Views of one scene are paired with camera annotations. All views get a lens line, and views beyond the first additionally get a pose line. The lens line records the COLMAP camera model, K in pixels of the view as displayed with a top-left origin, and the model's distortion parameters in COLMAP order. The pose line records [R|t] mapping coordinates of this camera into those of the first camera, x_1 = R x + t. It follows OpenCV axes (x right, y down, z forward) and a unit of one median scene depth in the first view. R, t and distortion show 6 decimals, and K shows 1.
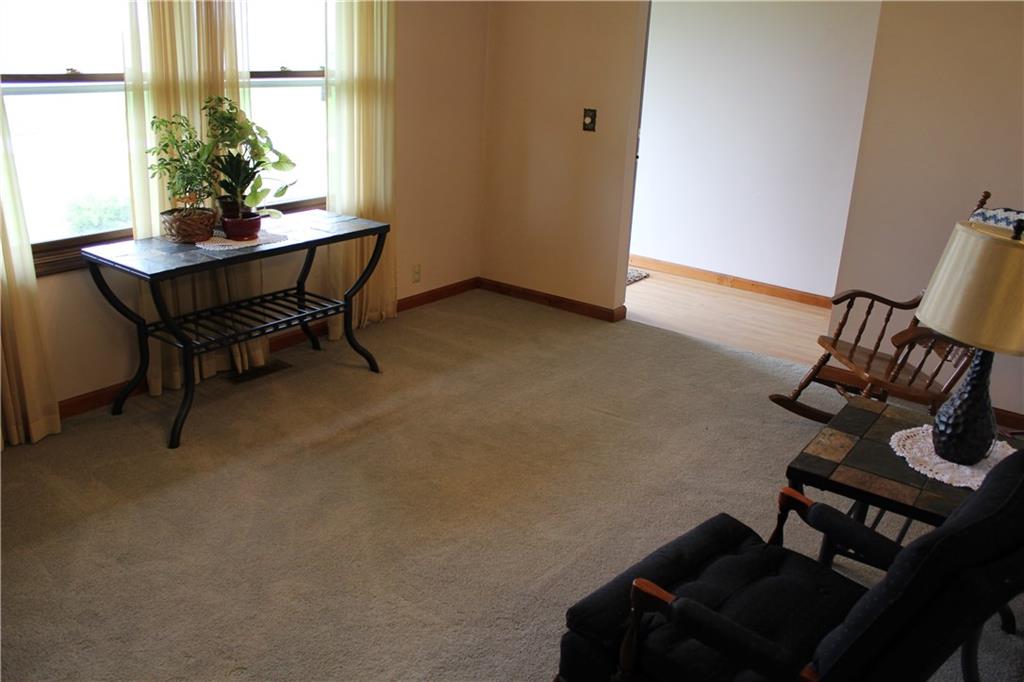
lens RADIAL K [[855.6, 0, 512.0], [0, 855.6, 341.0], [0, 0, 1]] dist [-0.163864, 0.143669]
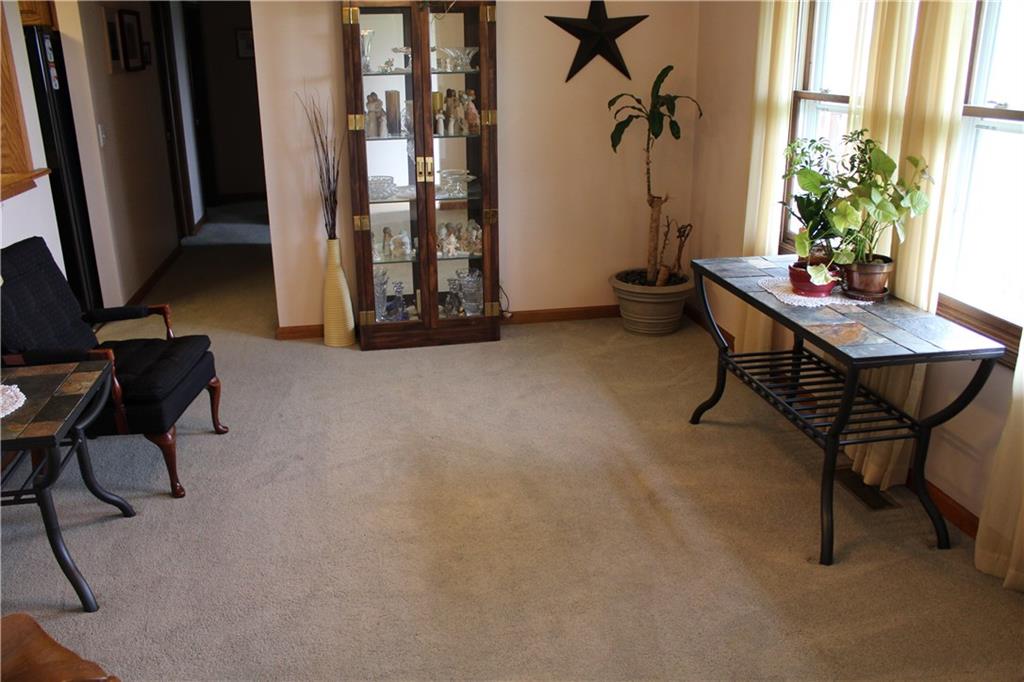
lens RADIAL K [[855.6, 0, 512.0], [0, 855.6, 341.0], [0, 0, 1]] dist [-0.163864, 0.143669]
pose [[-0.673394, 0.210639, -0.708641, 0.521700], [-0.257454, 0.831731, 0.491875, -0.445557], [0.693007, 0.513668, -0.505853, 1.316319]]
